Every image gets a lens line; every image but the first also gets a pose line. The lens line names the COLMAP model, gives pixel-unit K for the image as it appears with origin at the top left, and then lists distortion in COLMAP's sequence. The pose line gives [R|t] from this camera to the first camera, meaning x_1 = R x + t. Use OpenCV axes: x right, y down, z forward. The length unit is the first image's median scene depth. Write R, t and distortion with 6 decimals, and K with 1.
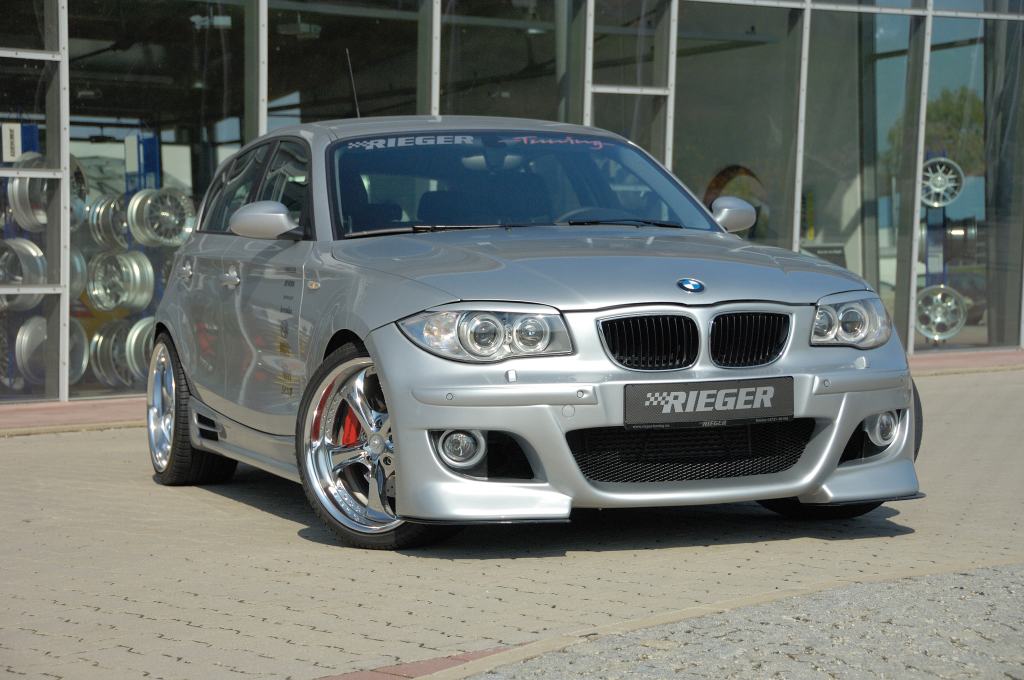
lens RADIAL K [[2441.3, 0, 484.6], [0, 2441.3, 356.3], [0, 0, 1]] dist [0.465778, 0.000000]
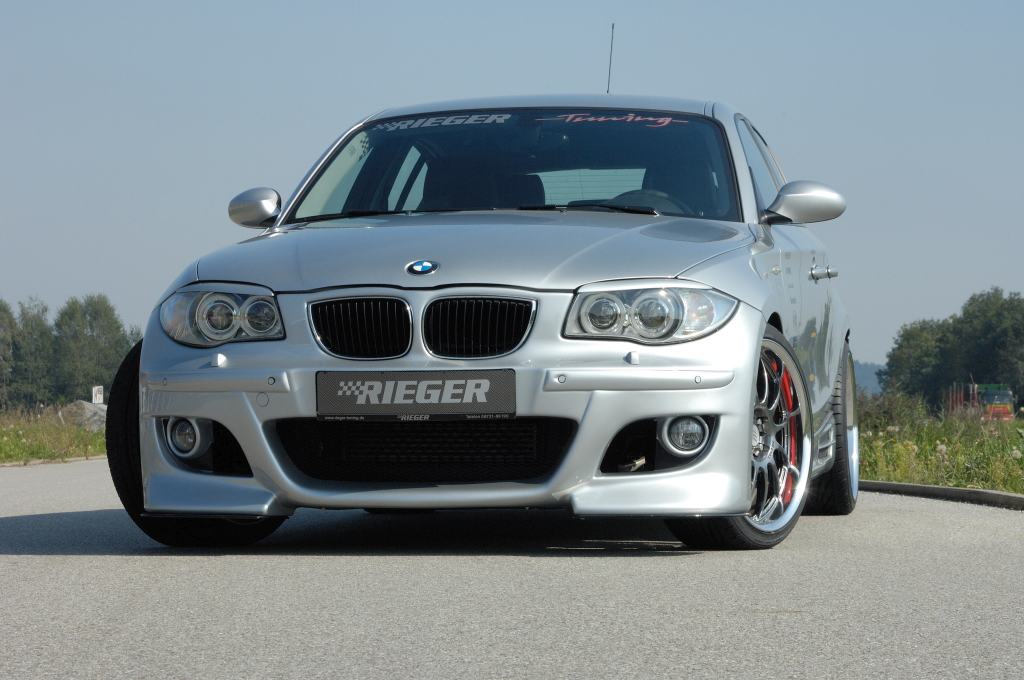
lens RADIAL K [[3327.4, 0, 512.3], [0, 3327.4, 338.6], [0, 0, 1]] dist [1.123055, 0.000000]
pose [[0.867277, 0.013646, -0.497639, 0.733993], [-0.033693, 0.998941, -0.031327, 0.035363], [0.496684, 0.043936, 0.866818, -0.051879]]
